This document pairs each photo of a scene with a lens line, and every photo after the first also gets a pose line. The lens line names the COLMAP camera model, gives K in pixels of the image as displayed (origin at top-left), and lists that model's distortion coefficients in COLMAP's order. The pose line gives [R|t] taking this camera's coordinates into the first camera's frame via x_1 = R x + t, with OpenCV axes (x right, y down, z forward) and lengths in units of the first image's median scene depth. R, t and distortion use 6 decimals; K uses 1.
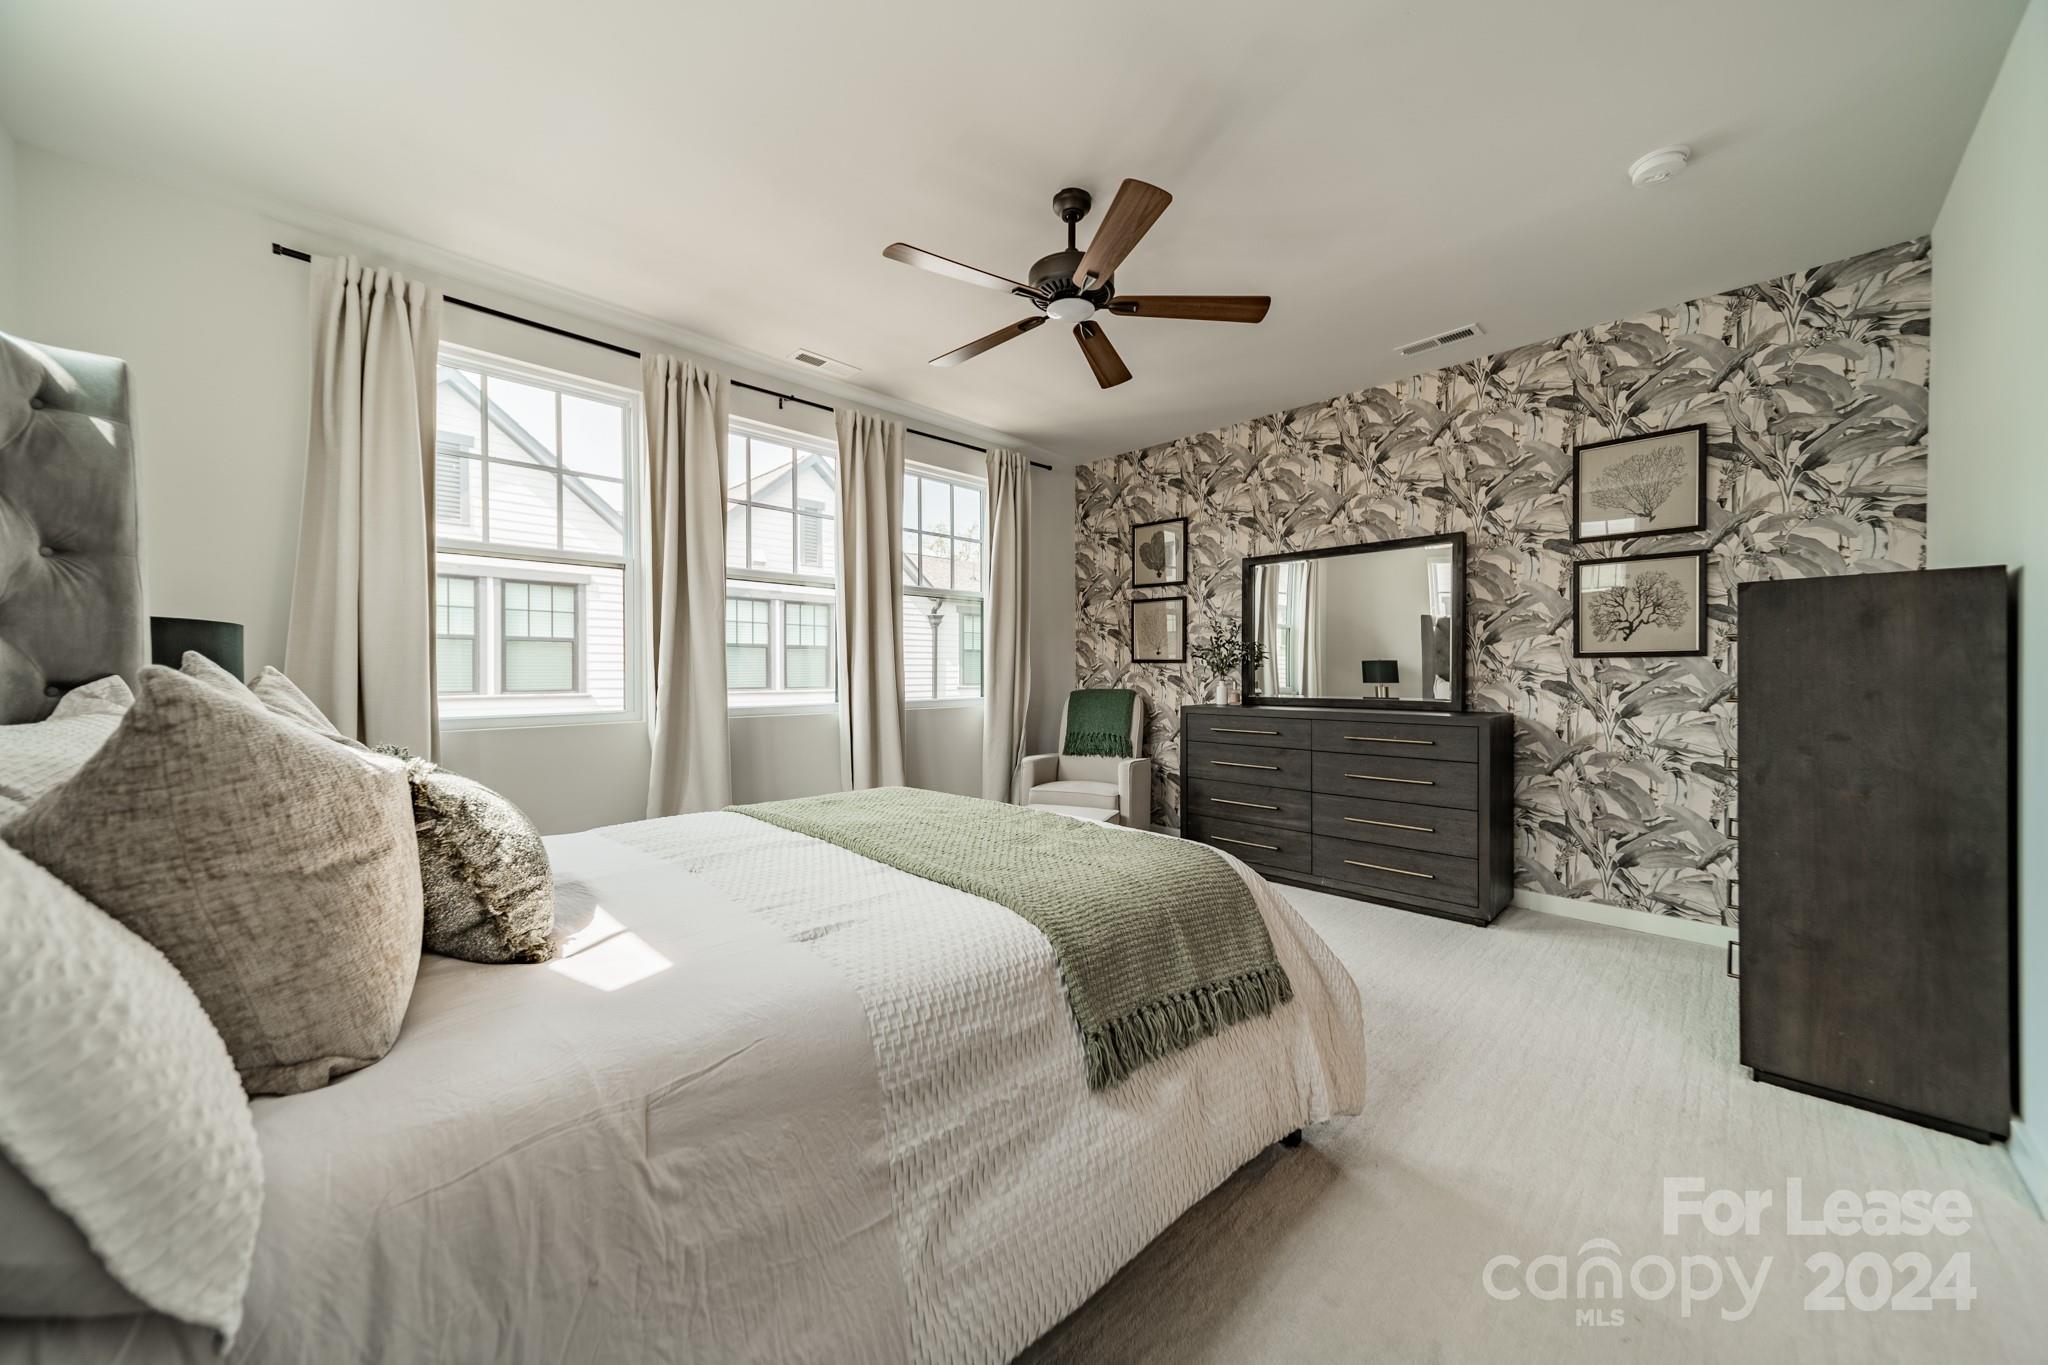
lens RADIAL K [[726.5, 0, 1029.1], [0, 726.5, 680.8], [0, 0, 1]] dist [0.008148, -0.000606]
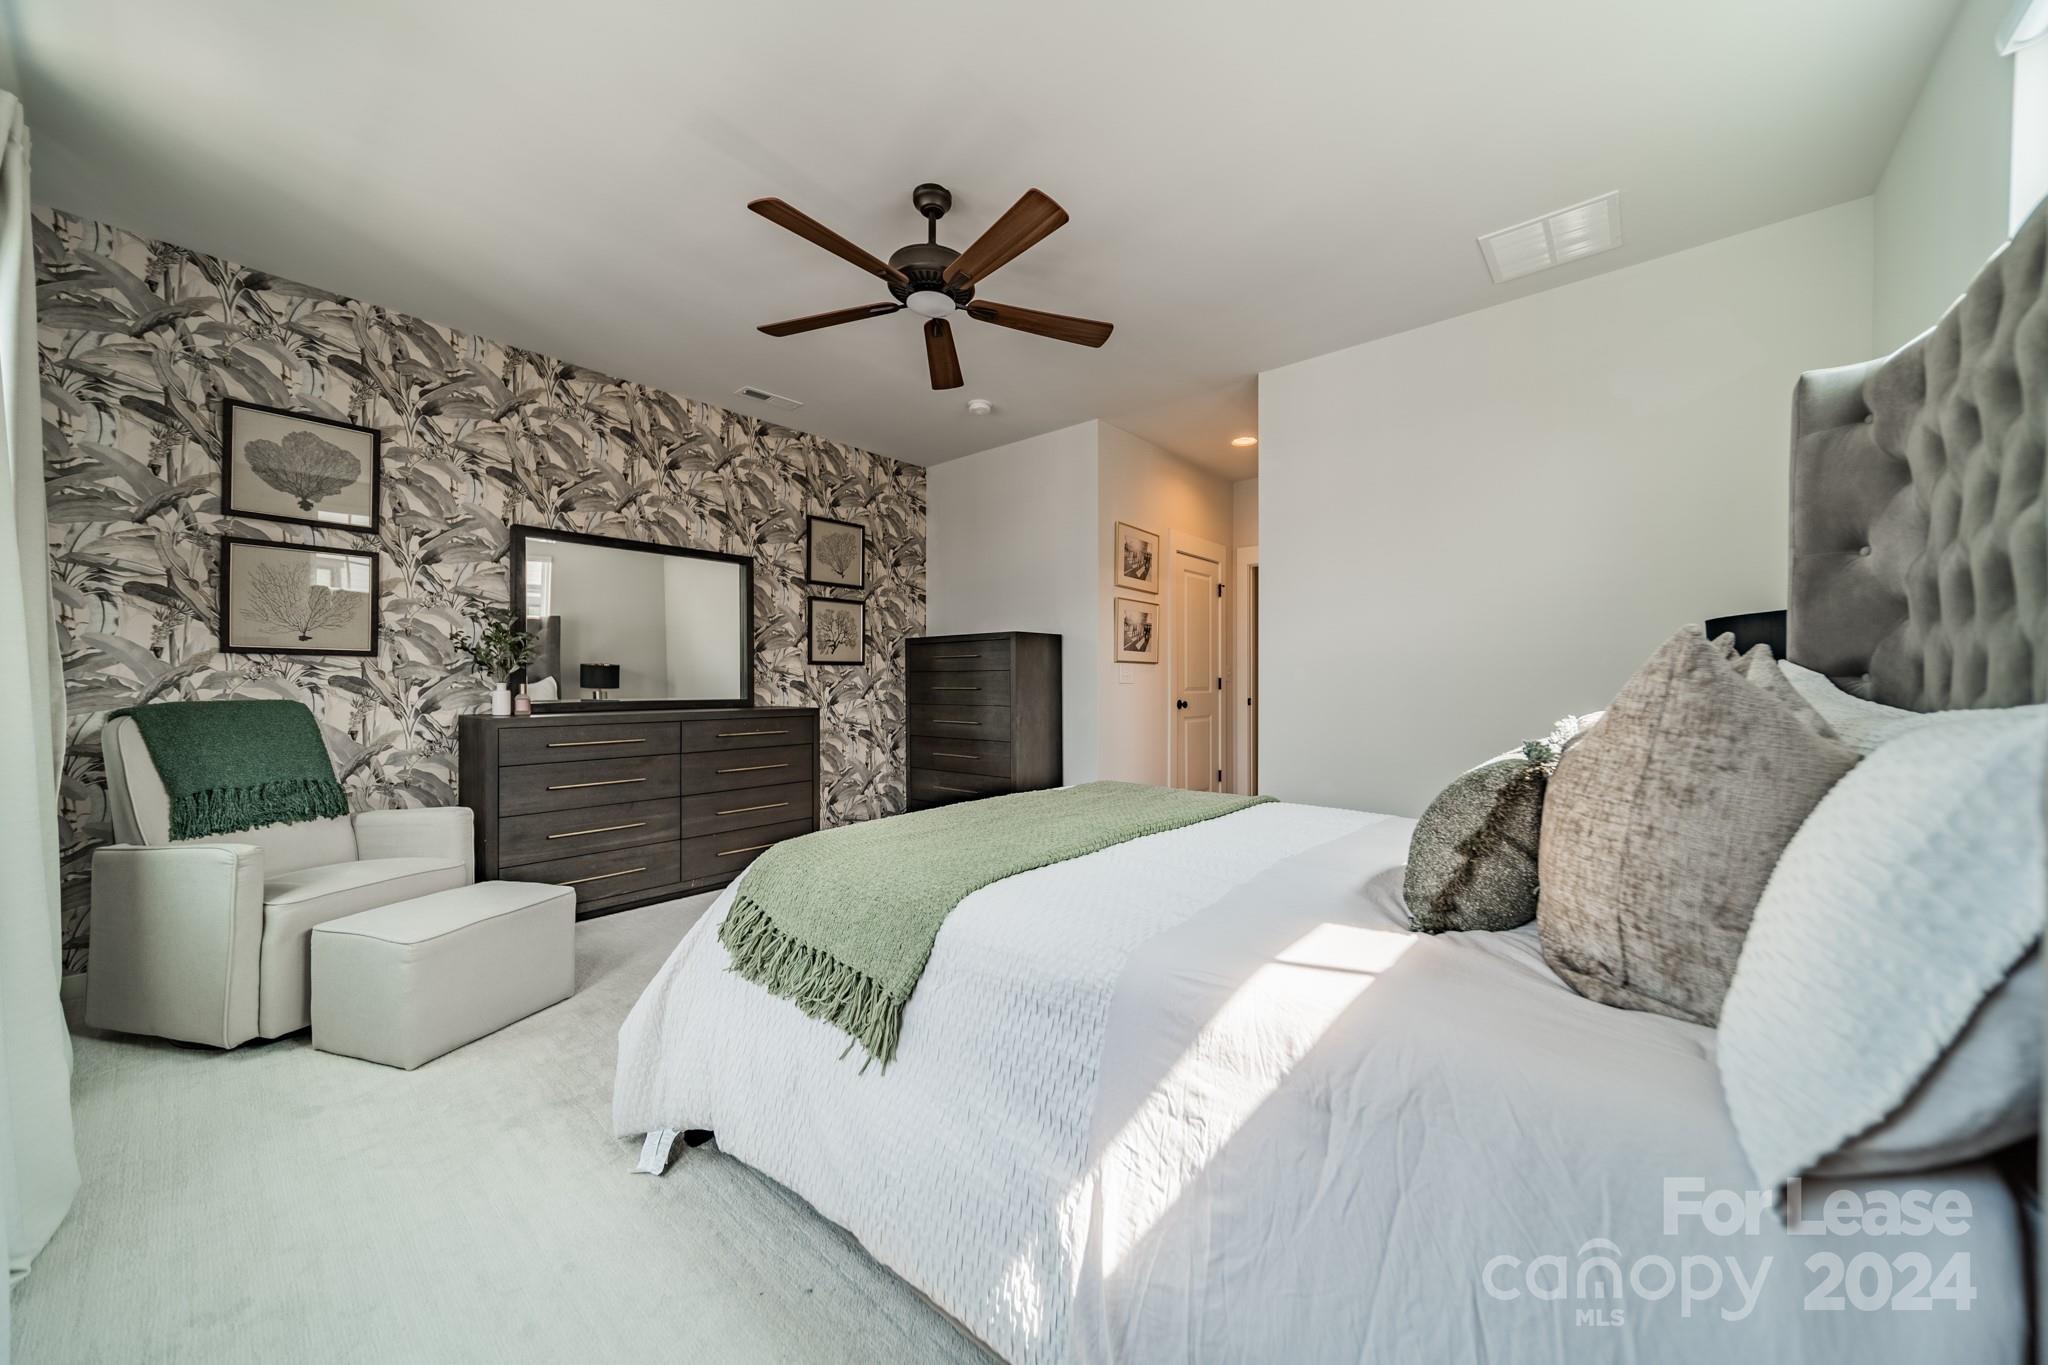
lens RADIAL K [[726.5, 0, 1029.2], [0, 726.5, 678.7], [0, 0, 1]] dist [0.008148, -0.000606]
pose [[-0.080870, -0.008202, 0.996691, -0.520757], [-0.000991, 0.999966, 0.008148, -0.011711], [-0.996724, -0.000329, -0.080875, 0.518069]]
